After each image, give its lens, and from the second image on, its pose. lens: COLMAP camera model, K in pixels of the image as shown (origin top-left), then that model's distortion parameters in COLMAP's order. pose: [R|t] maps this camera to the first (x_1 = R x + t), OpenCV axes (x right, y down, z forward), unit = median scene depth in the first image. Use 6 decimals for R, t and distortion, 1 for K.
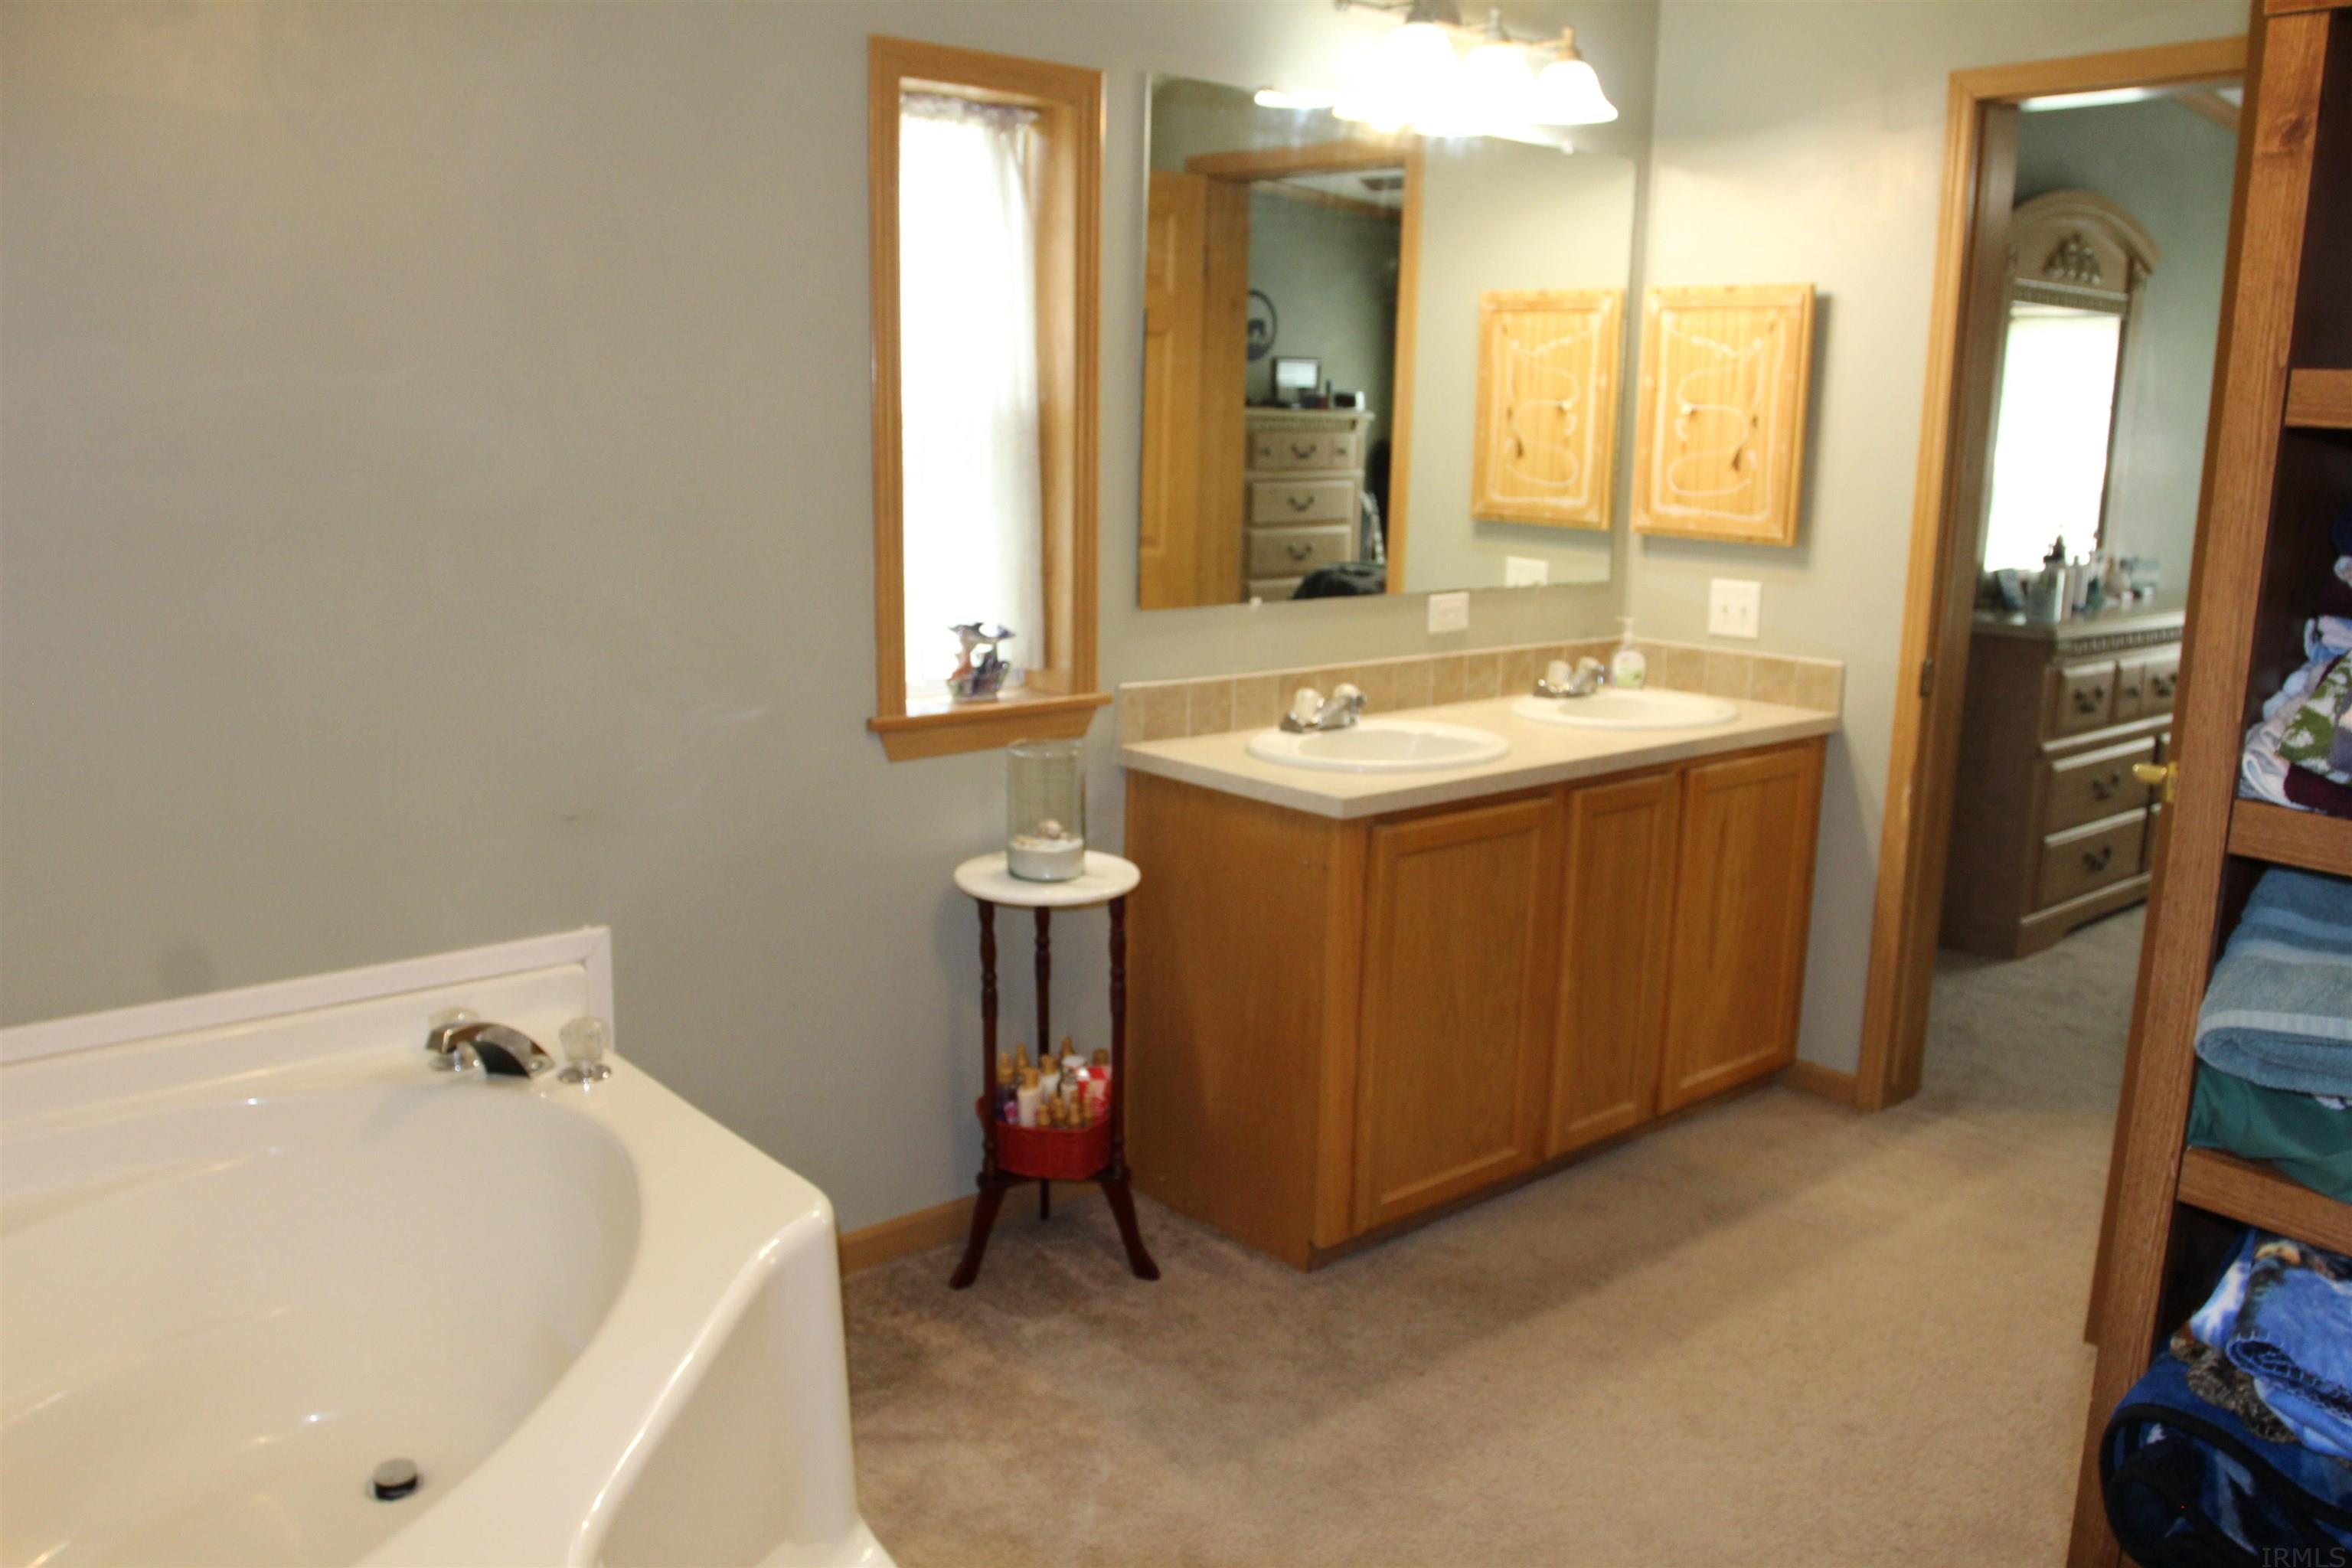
lens RADIAL K [[1837.2, 0, 1176.0], [0, 1837.2, 784.0], [0, 0, 1]] dist [-0.060565, 0.005334]
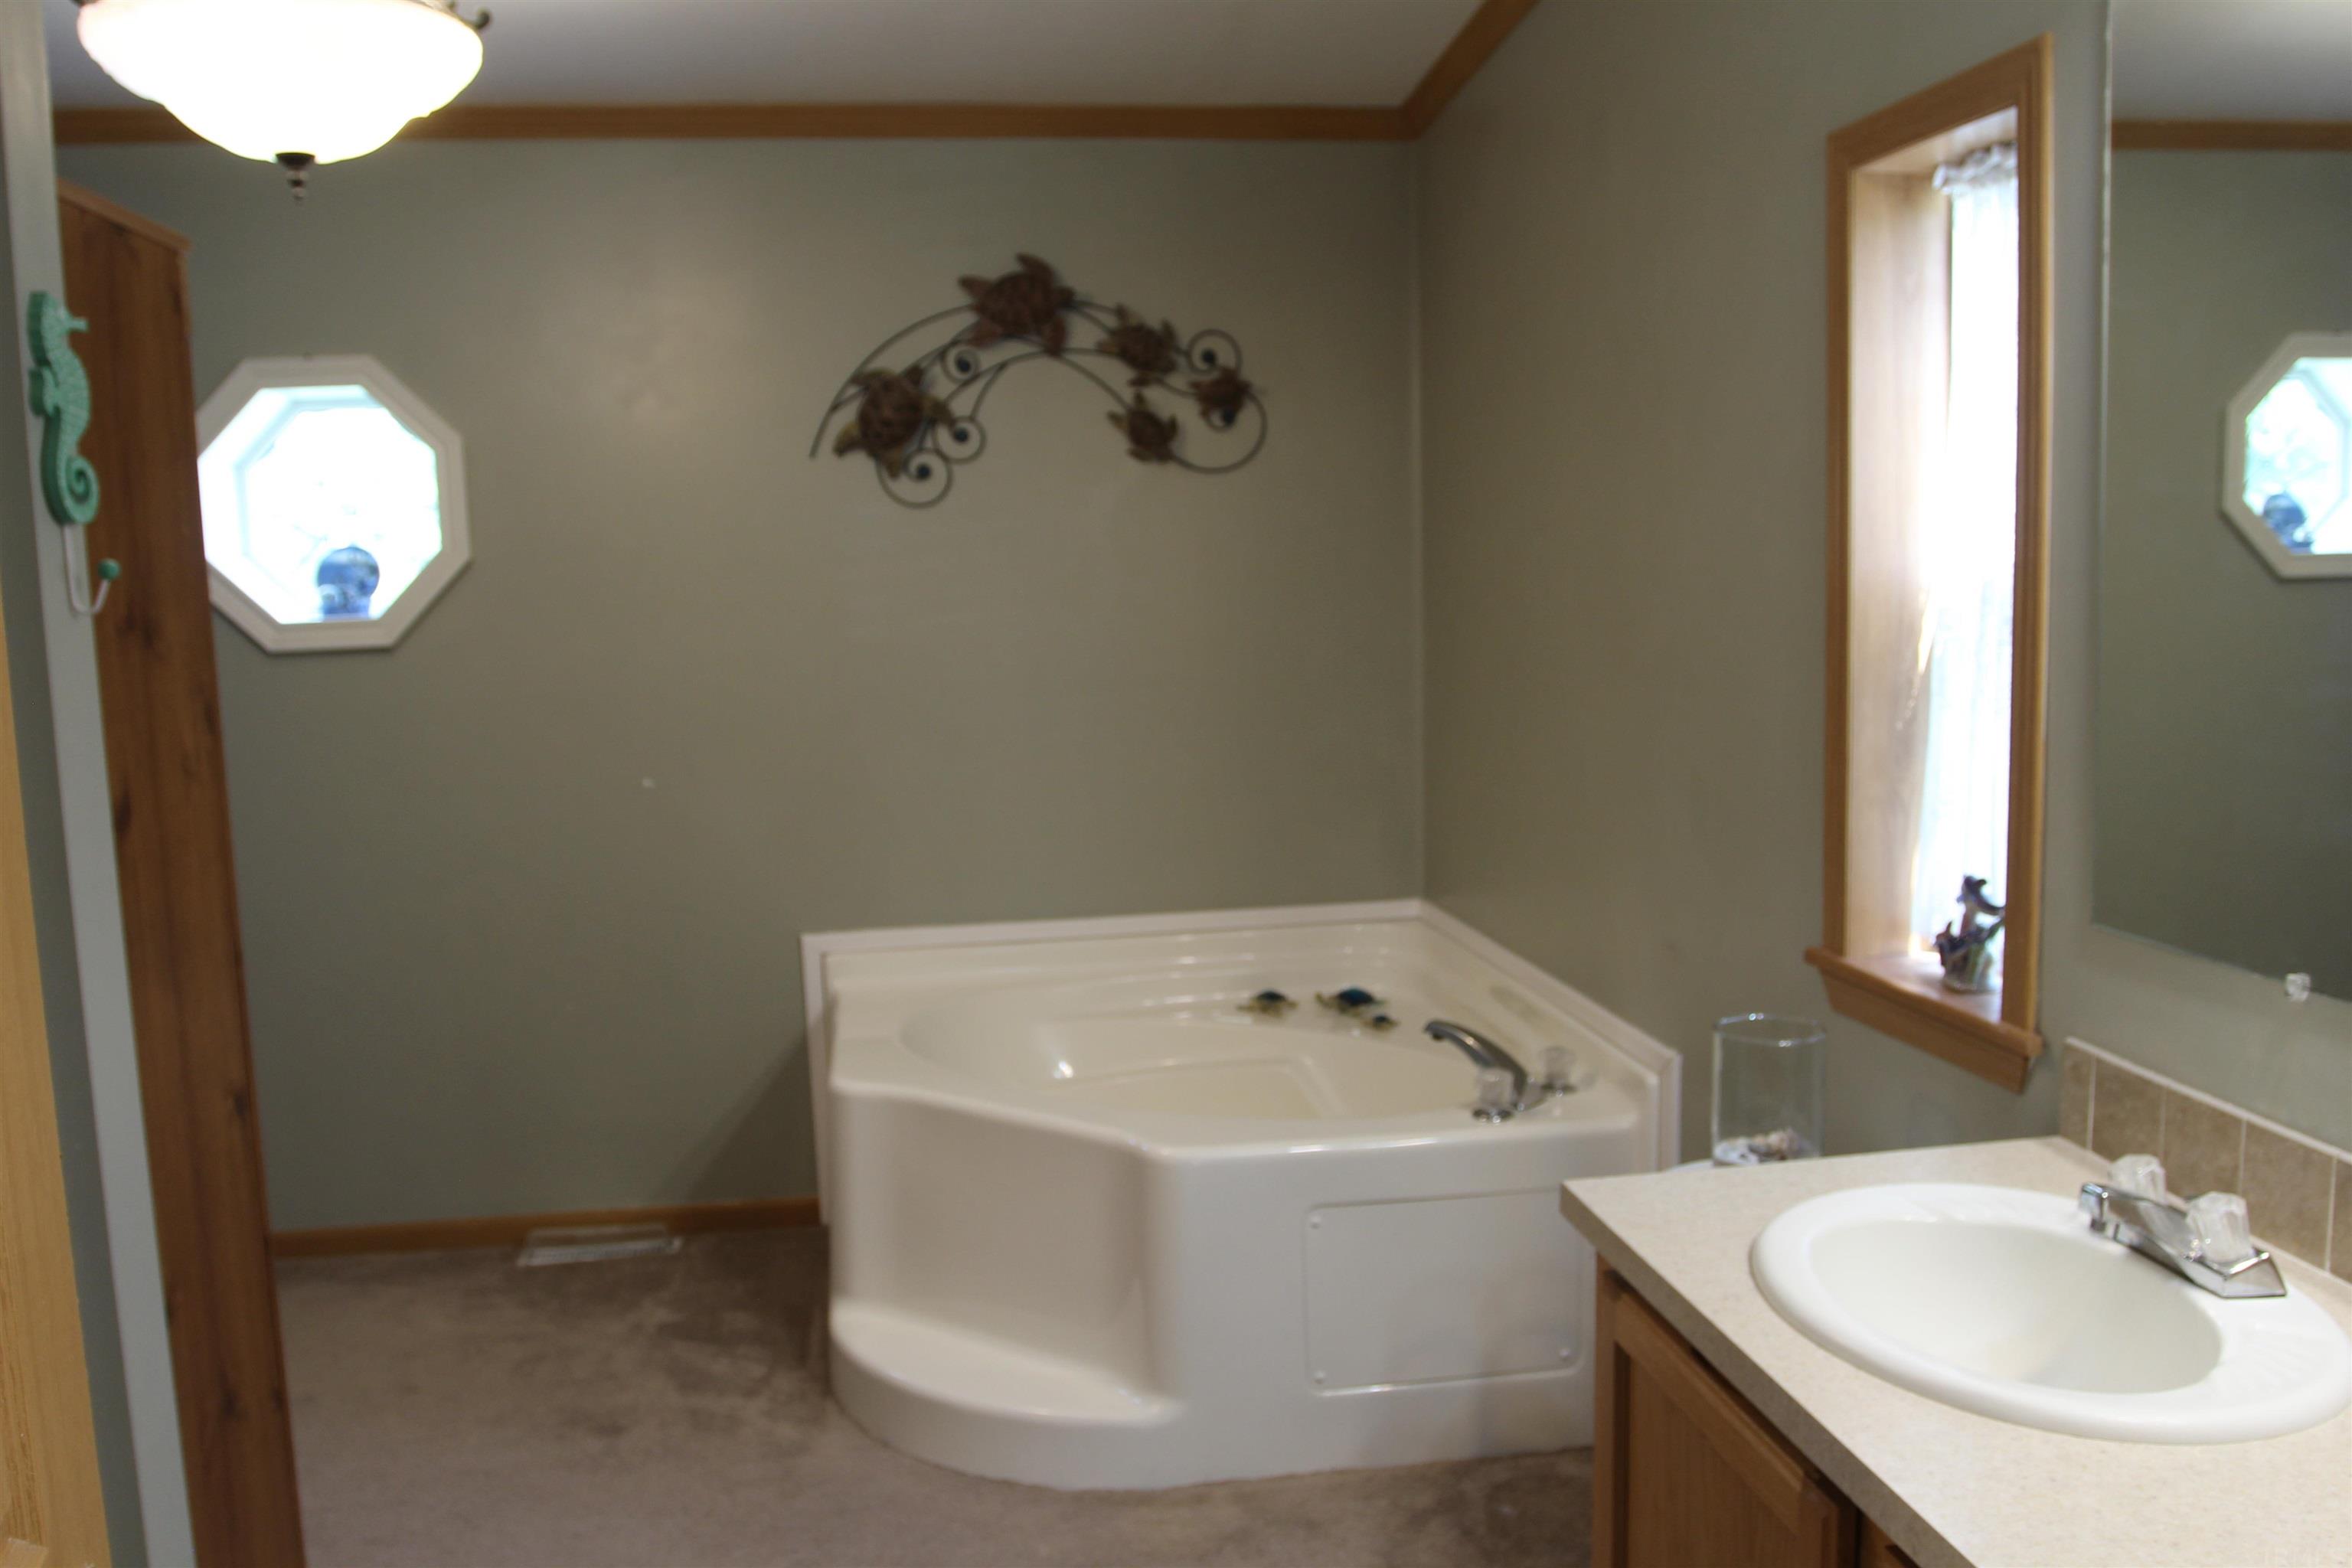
lens RADIAL K [[1837.2, 0, 1176.0], [0, 1837.2, 784.0], [0, 0, 1]] dist [-0.060565, 0.005334]
pose [[-0.504523, 0.098198, -0.857796, 0.655716], [-0.154512, 0.967204, 0.201601, -0.222495], [0.849460, 0.234252, -0.472804, 1.095871]]
